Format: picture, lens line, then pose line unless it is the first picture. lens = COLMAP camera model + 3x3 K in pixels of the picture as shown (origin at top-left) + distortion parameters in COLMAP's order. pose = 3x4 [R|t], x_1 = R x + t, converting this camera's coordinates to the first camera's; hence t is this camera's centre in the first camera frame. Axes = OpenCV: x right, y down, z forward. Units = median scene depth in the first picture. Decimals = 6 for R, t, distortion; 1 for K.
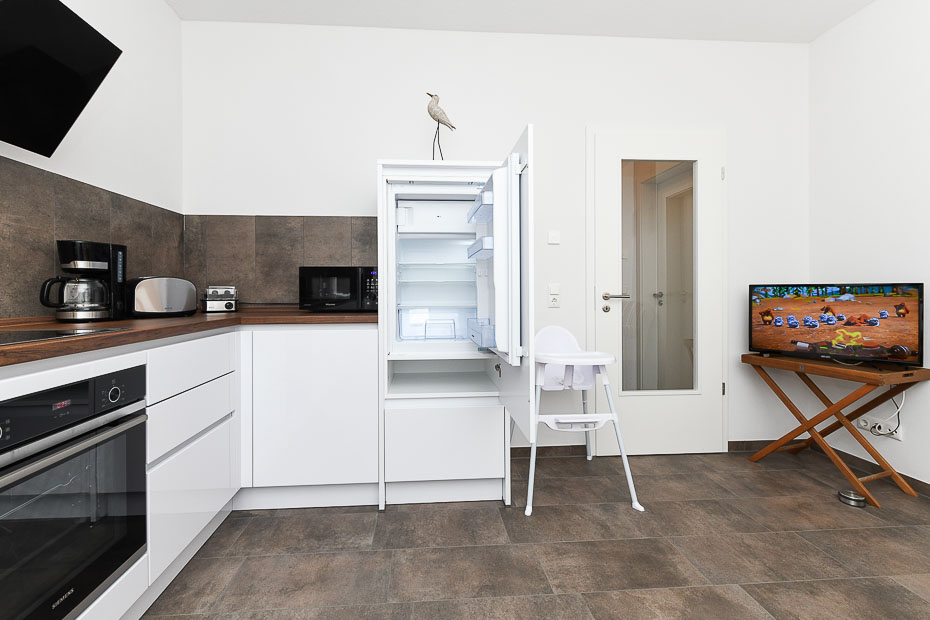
lens RADIAL K [[409.1, 0, 448.9], [0, 409.1, 294.2], [0, 0, 1]] dist [-0.000830, 0.000067]
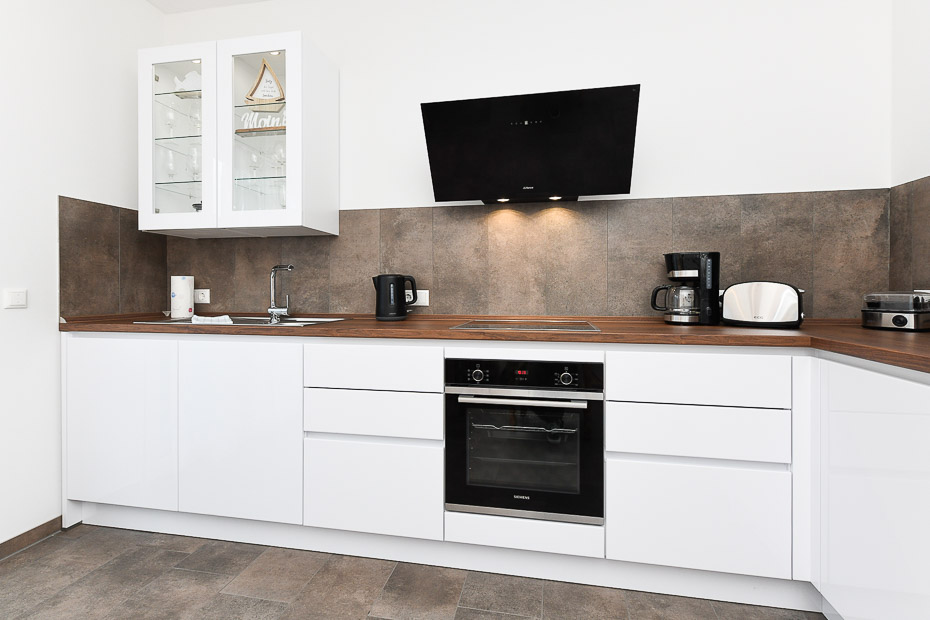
lens RADIAL K [[445.8, 0, 463.1], [0, 445.8, 294.1], [0, 0, 1]] dist [0.004952, -0.000342]
pose [[-0.268471, 0.010268, -0.963233, 0.363428], [-0.001953, 0.999935, 0.011204, -0.022616], [0.963286, 0.004889, -0.268434, 0.609510]]
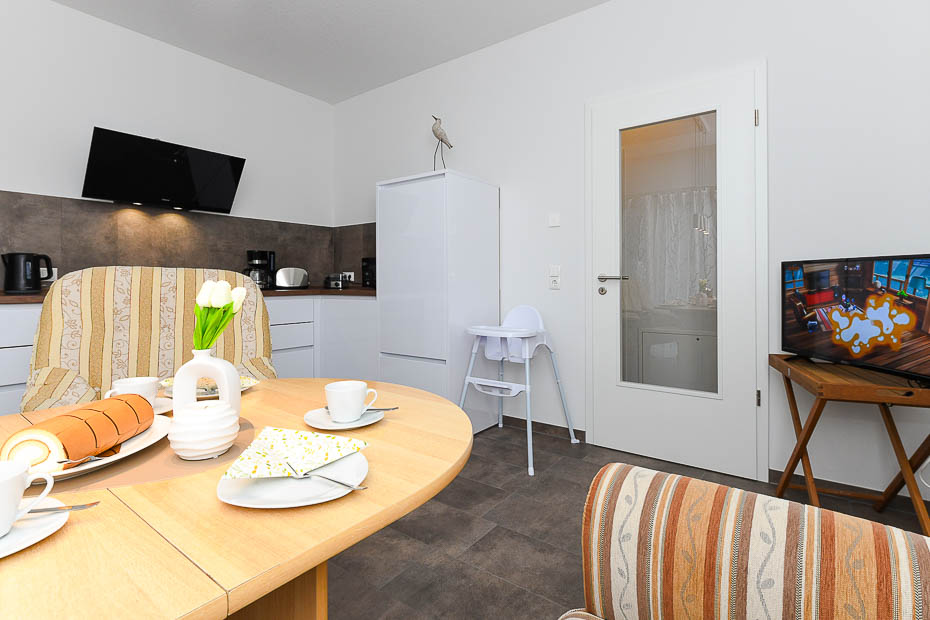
lens RADIAL K [[470.7, 0, 452.6], [0, 470.7, 283.5], [0, 0, 1]] dist [0.000610, -0.000080]
pose [[0.741874, 0.003283, -0.670531, 1.120120], [-0.001541, 0.999994, 0.003191, 0.020386], [0.670538, -0.001334, 0.741874, -0.050635]]
